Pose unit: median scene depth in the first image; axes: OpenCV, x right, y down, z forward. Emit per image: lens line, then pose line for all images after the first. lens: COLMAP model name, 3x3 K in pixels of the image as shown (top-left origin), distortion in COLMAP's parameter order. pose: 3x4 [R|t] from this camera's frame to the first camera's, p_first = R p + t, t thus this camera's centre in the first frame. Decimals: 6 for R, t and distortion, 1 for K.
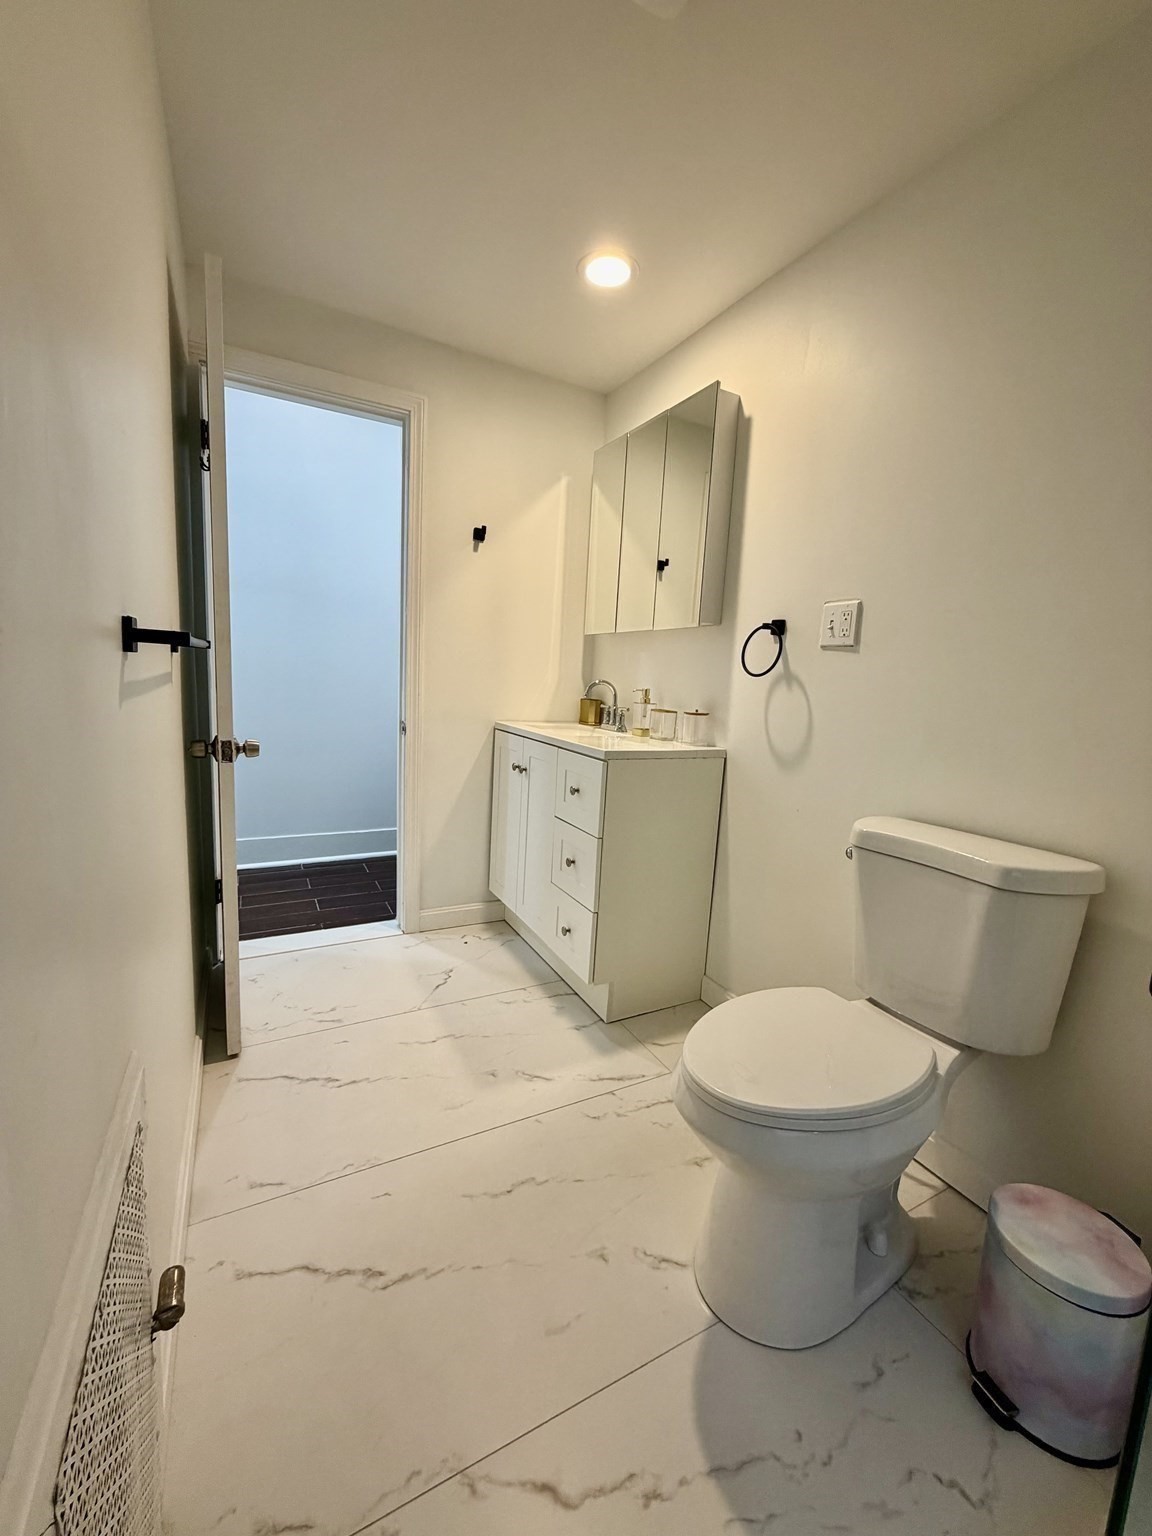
lens RADIAL K [[614.3, 0, 576.0], [0, 614.3, 768.0], [0, 0, 1]] dist [-0.001415, 0.000249]
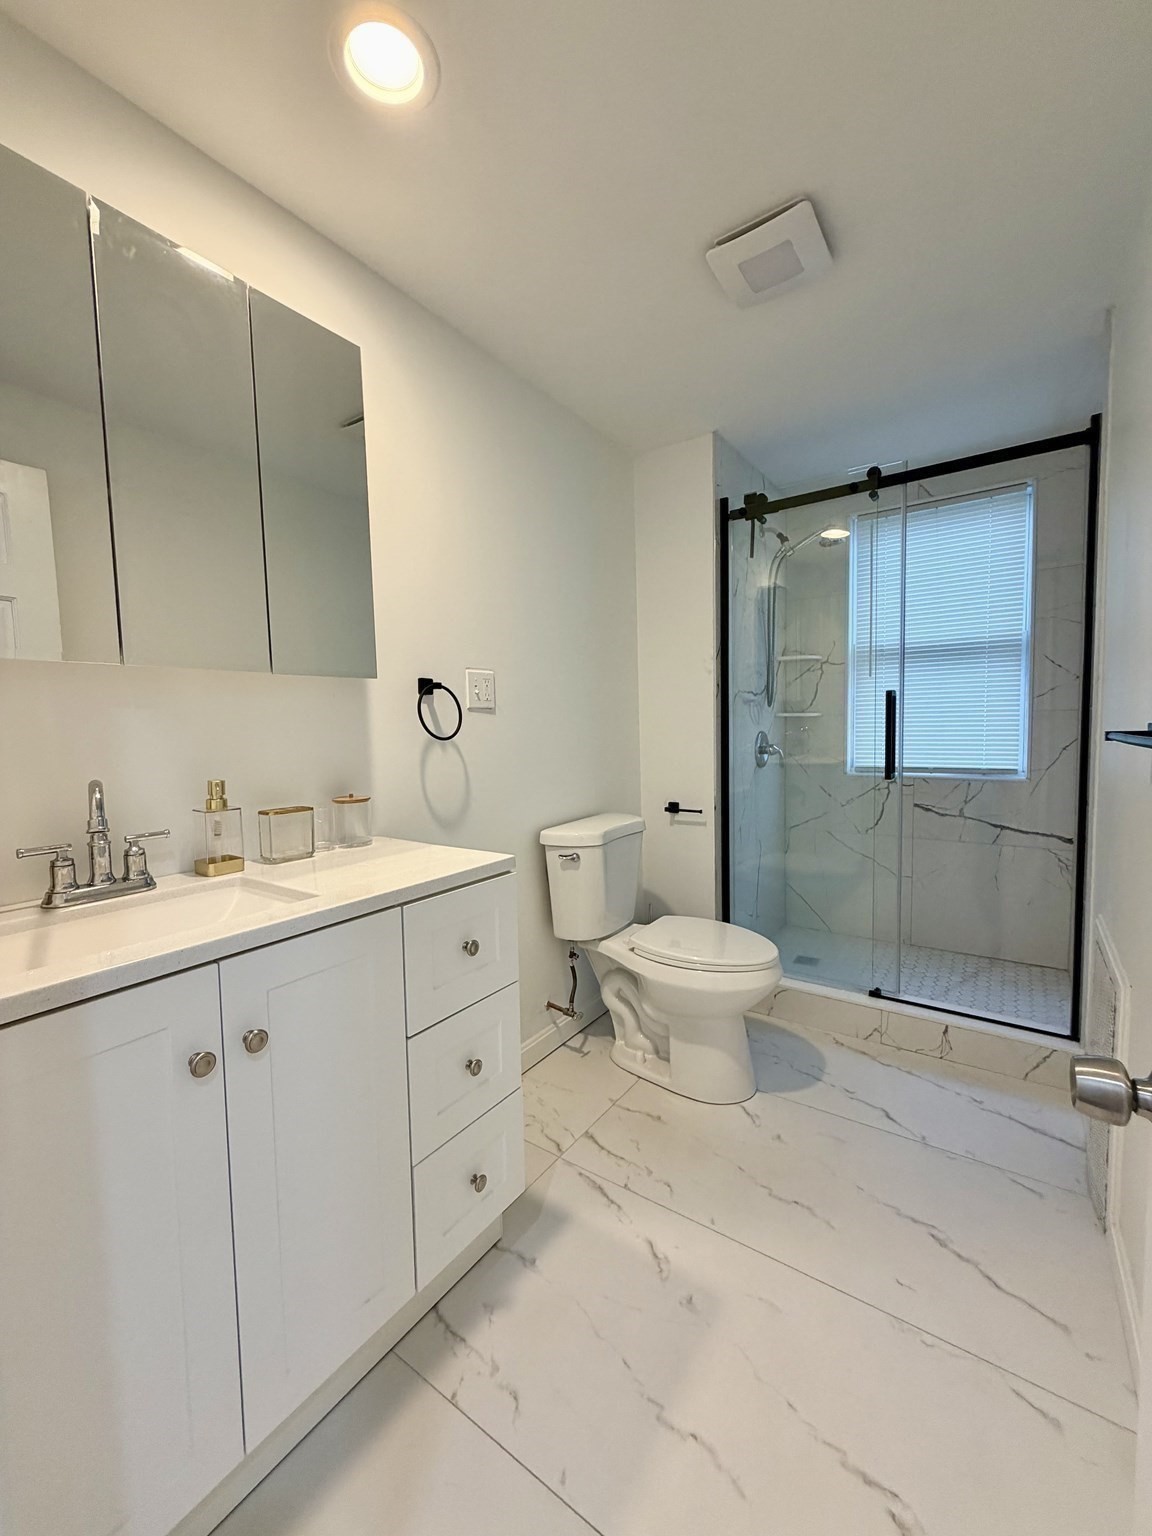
lens RADIAL K [[614.3, 0, 576.0], [0, 614.3, 768.0], [0, 0, 1]] dist [-0.001415, 0.000249]
pose [[-0.451389, -0.107676, 0.885807, -0.664037], [0.125114, 0.975250, 0.182304, -0.273388], [-0.883513, 0.193116, -0.426745, 1.332610]]
